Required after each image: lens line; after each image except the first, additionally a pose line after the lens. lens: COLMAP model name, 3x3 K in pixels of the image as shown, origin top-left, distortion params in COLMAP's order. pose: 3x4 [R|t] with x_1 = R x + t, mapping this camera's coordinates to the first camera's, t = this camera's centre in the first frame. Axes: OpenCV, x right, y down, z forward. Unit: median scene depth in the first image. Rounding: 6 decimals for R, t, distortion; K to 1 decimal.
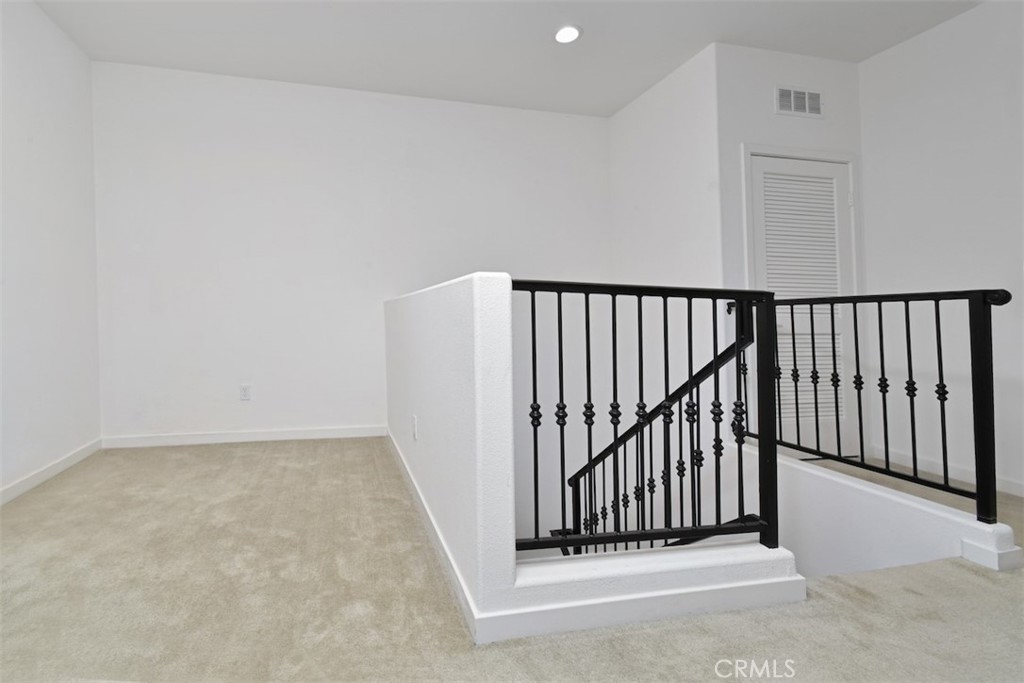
lens RADIAL K [[463.6, 0, 515.3], [0, 463.6, 324.6], [0, 0, 1]] dist [0.012140, -0.002928]
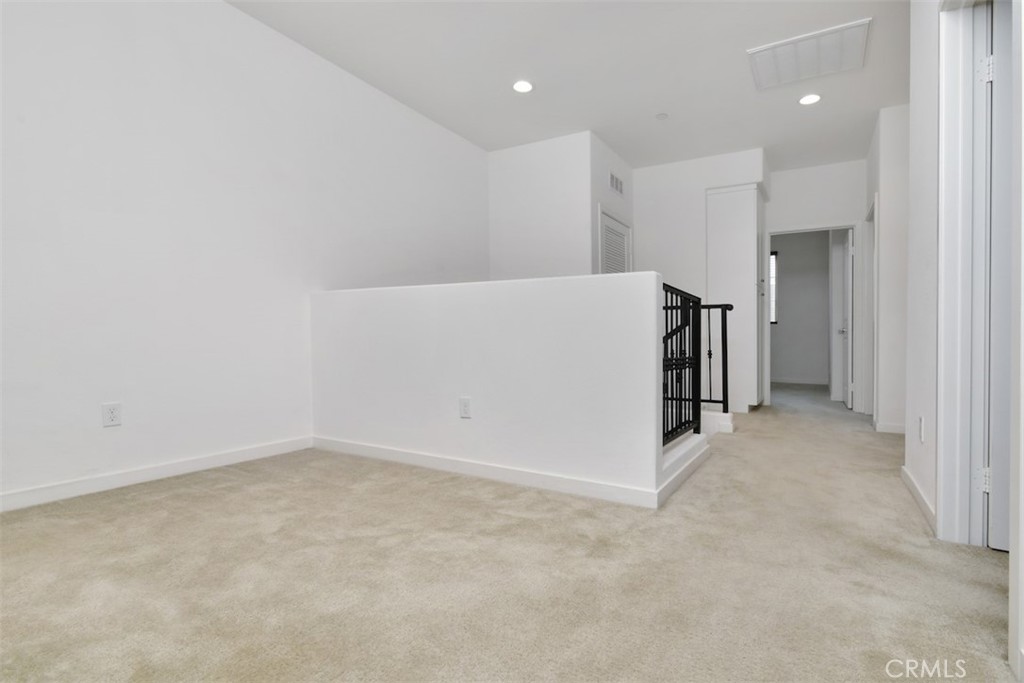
lens RADIAL K [[495.9, 0, 512.2], [0, 495.9, 340.7], [0, 0, 1]] dist [0.025904, 0.000142]
pose [[0.680392, -0.005020, 0.732831, -1.291558], [0.011195, 0.999931, -0.003545, 0.087447], [-0.732763, 0.010616, 0.680402, 0.160153]]
